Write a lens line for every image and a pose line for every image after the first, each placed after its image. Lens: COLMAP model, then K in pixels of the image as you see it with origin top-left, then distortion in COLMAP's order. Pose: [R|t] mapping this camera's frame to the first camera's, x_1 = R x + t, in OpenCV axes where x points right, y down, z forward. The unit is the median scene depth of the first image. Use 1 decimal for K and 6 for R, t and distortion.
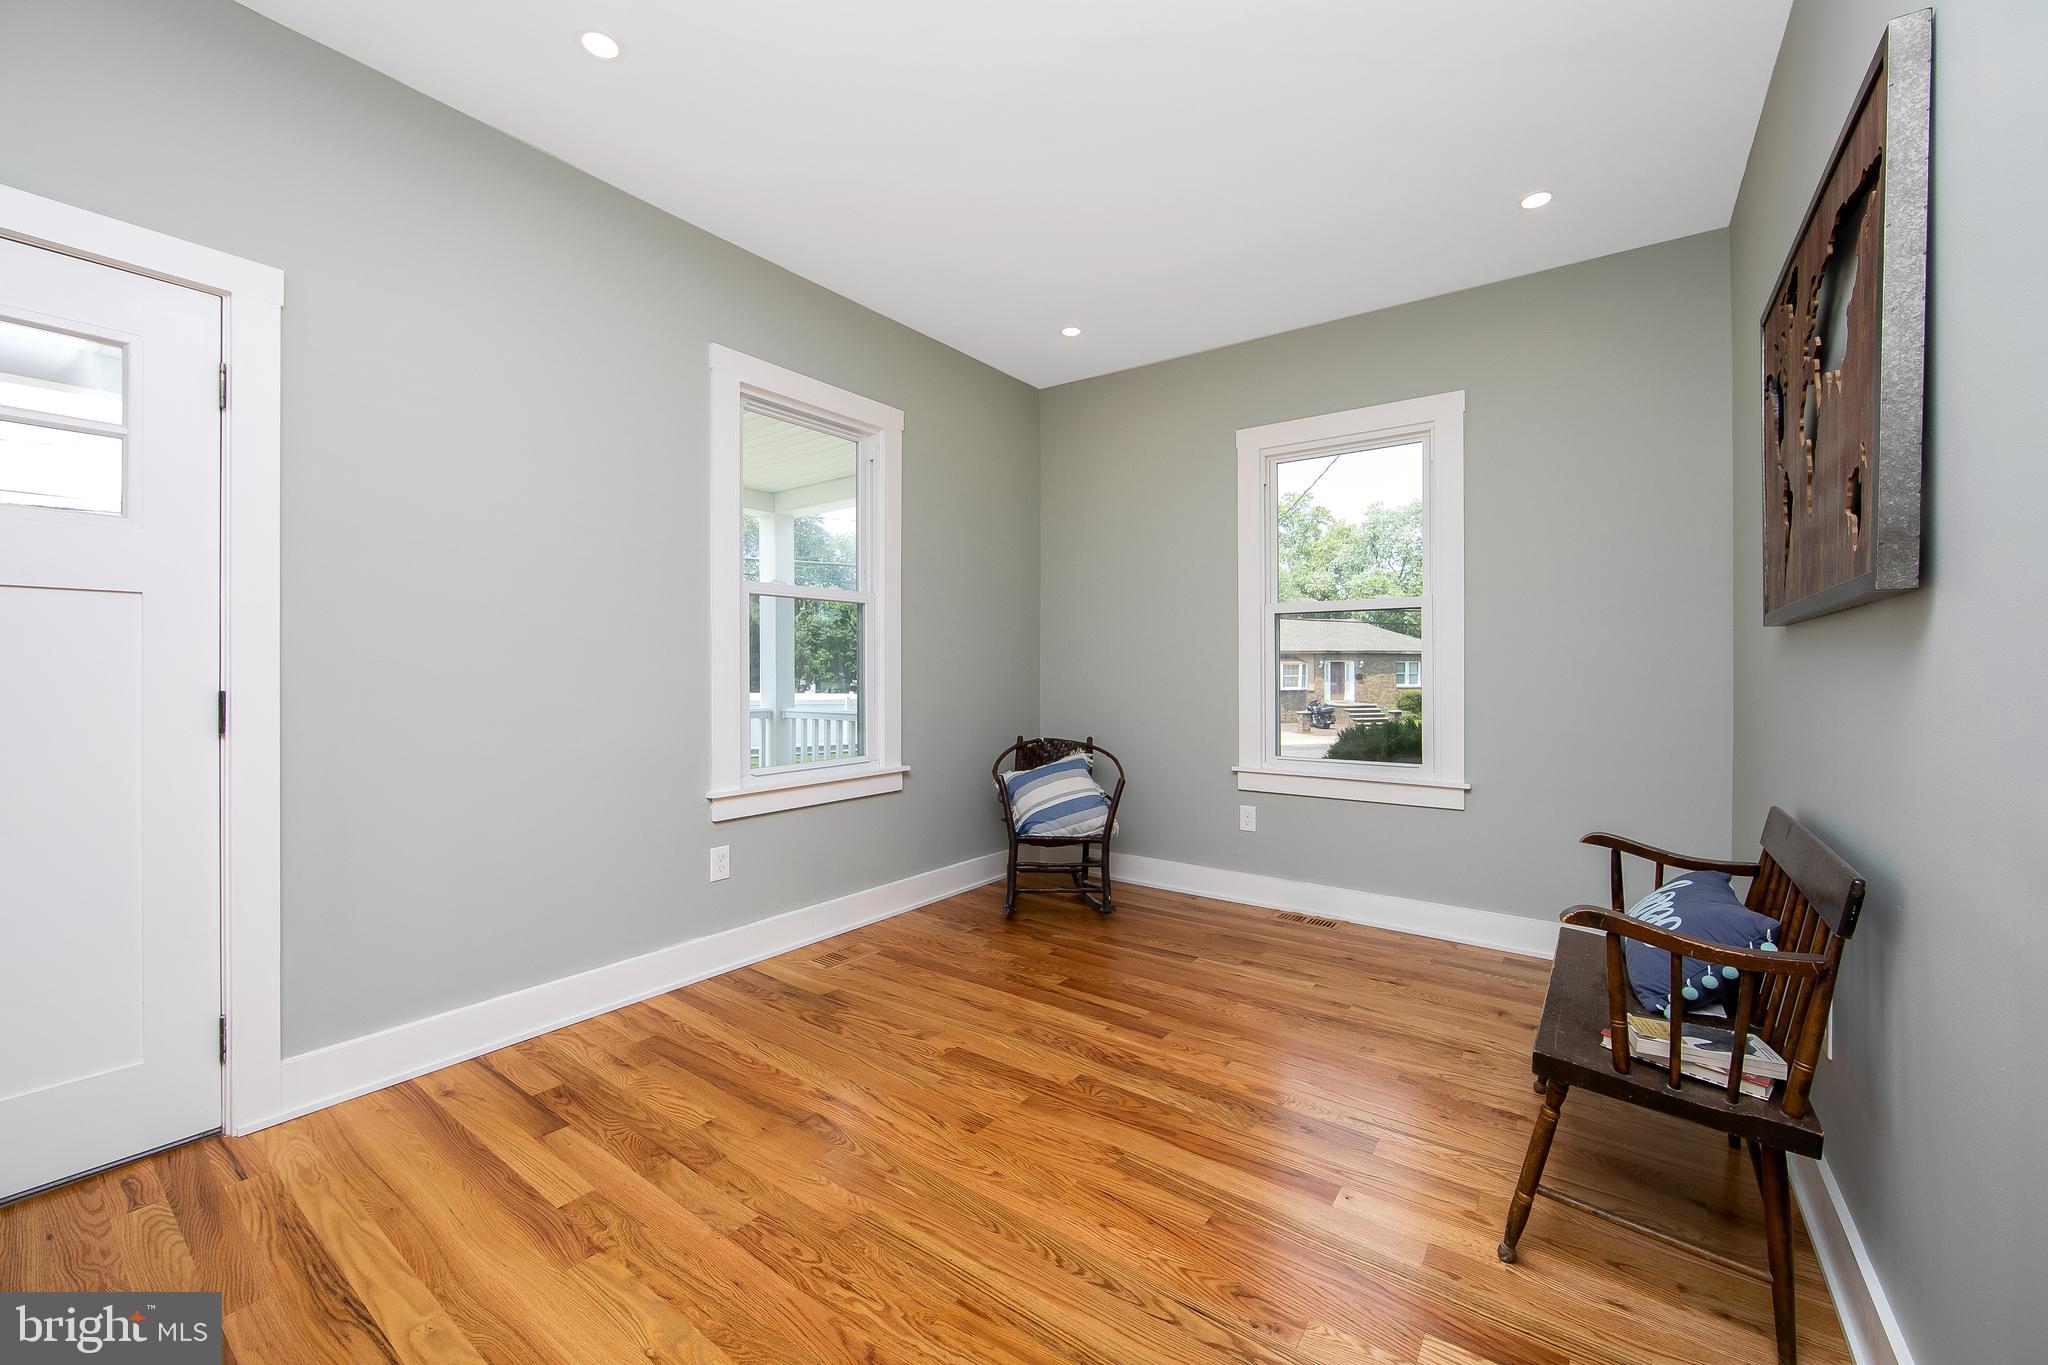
lens RADIAL K [[810.4, 0, 1013.8], [0, 810.4, 668.8], [0, 0, 1]] dist [-0.009766, 0.001758]
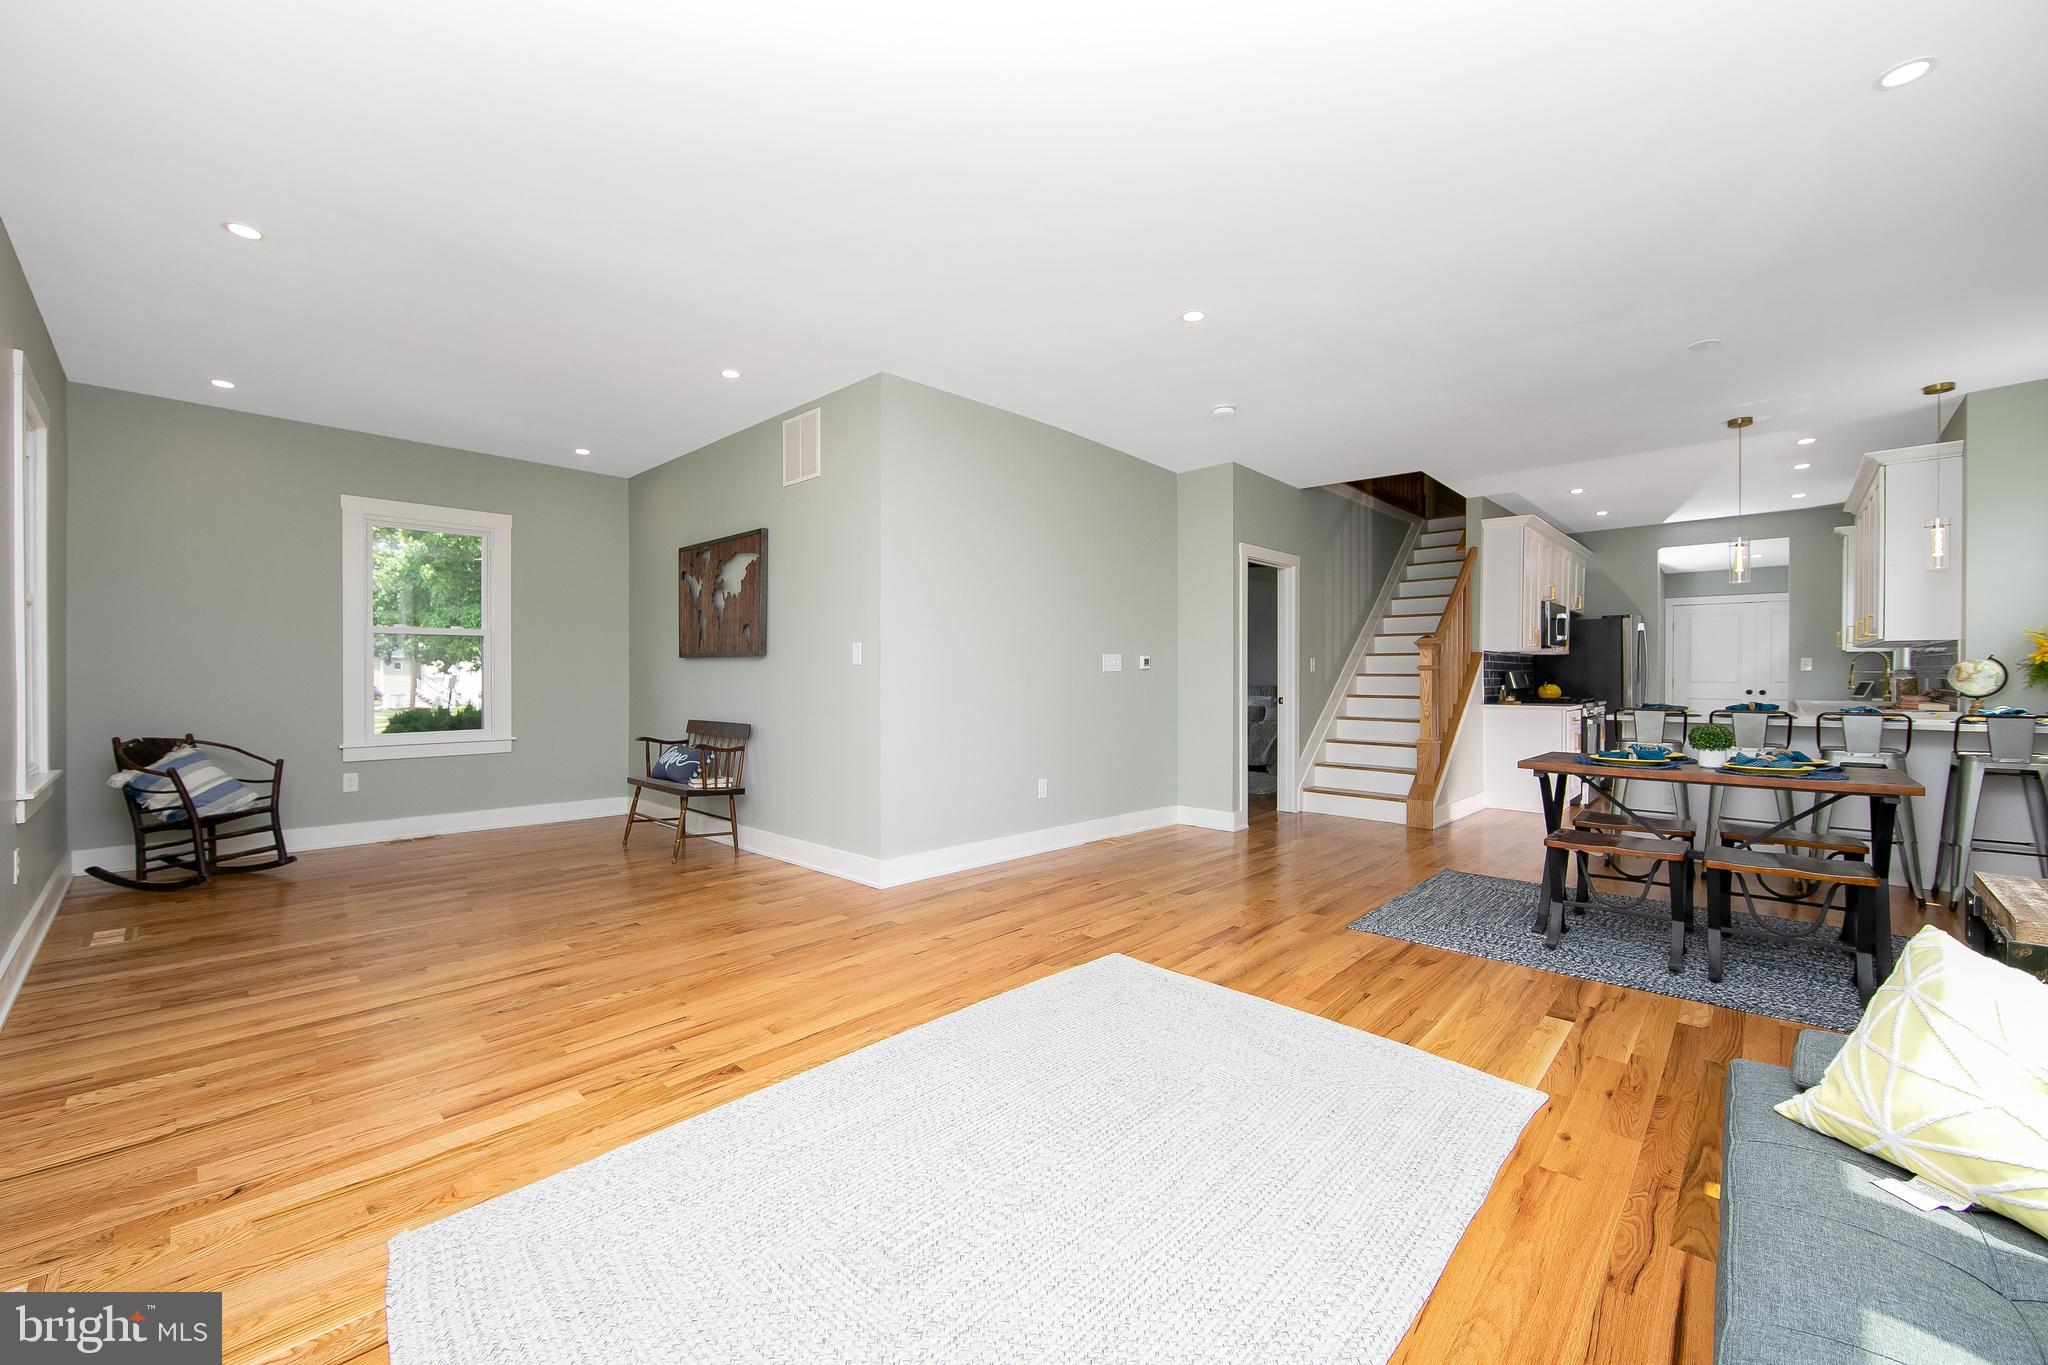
lens RADIAL K [[810.4, 0, 1009.8], [0, 810.4, 678.4], [0, 0, 1]] dist [-0.009766, 0.001758]
pose [[0.122841, -0.005807, 0.992409, -1.235946], [-0.004392, 0.999970, 0.006394, -0.004129], [-0.992417, -0.005145, 0.122812, -0.357620]]
